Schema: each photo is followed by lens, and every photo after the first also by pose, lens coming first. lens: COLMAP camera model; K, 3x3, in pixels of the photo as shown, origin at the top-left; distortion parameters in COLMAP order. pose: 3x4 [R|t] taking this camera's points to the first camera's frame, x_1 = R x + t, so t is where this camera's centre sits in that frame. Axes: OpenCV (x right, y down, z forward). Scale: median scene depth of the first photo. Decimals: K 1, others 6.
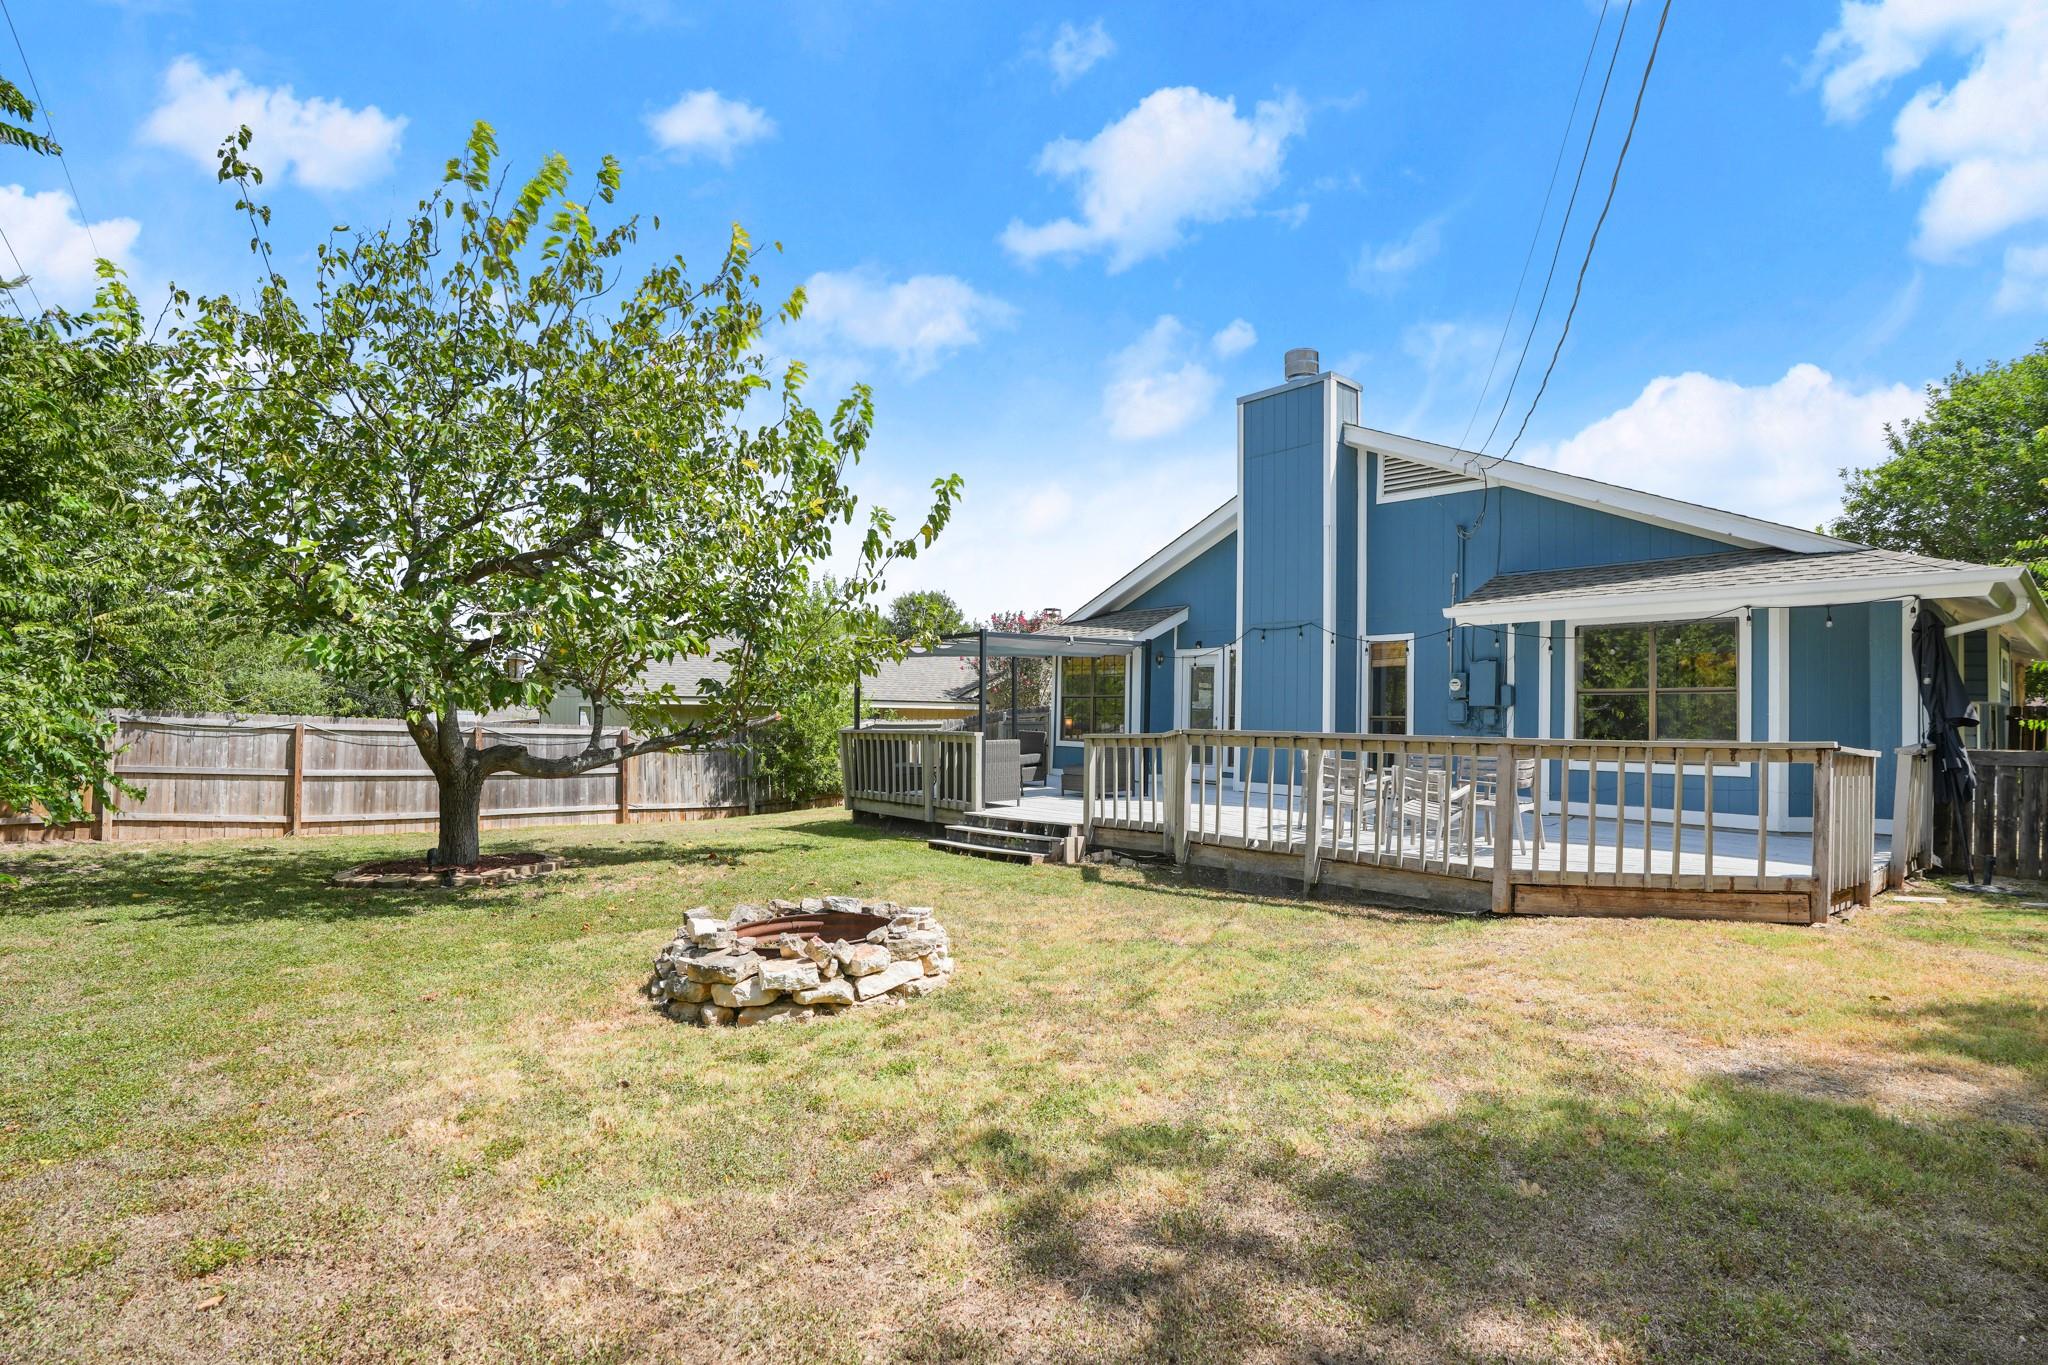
lens RADIAL K [[1005.1, 0, 1024.0], [0, 1005.1, 691.0], [0, 0, 1]] dist [-0.004369, 0.002010]
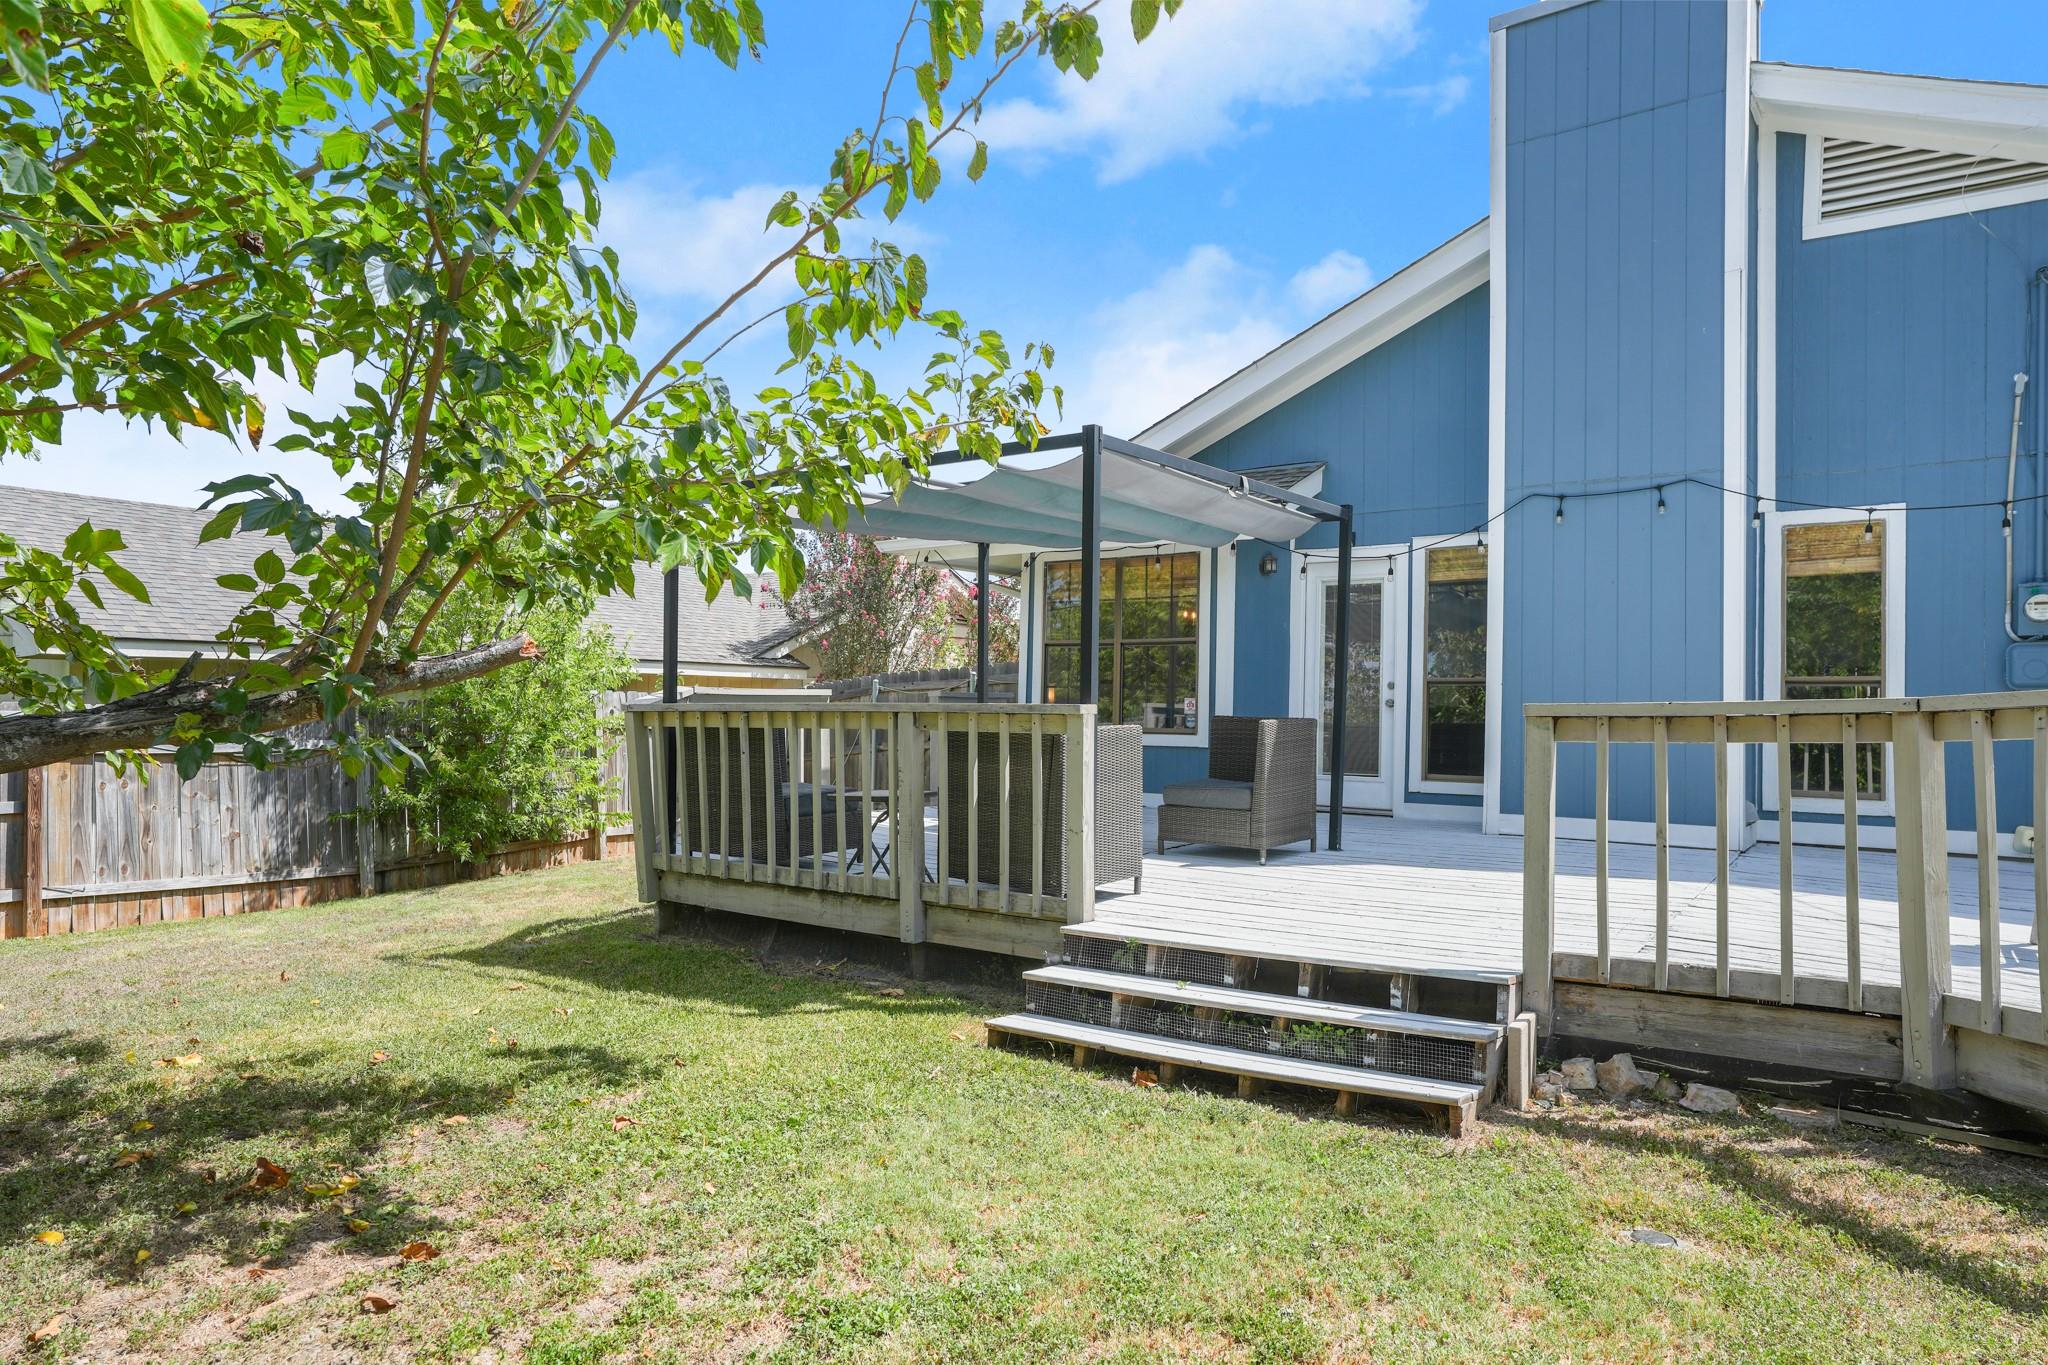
lens RADIAL K [[1242.2, 0, 1022.1], [0, 1242.2, 687.6], [0, 0, 1]] dist [0.002127, 0.002503]
pose [[0.970771, 0.006243, 0.239928, -0.147653], [-0.008692, 0.999920, 0.009150, 0.026028], [-0.239852, -0.010968, 0.970748, 0.474253]]
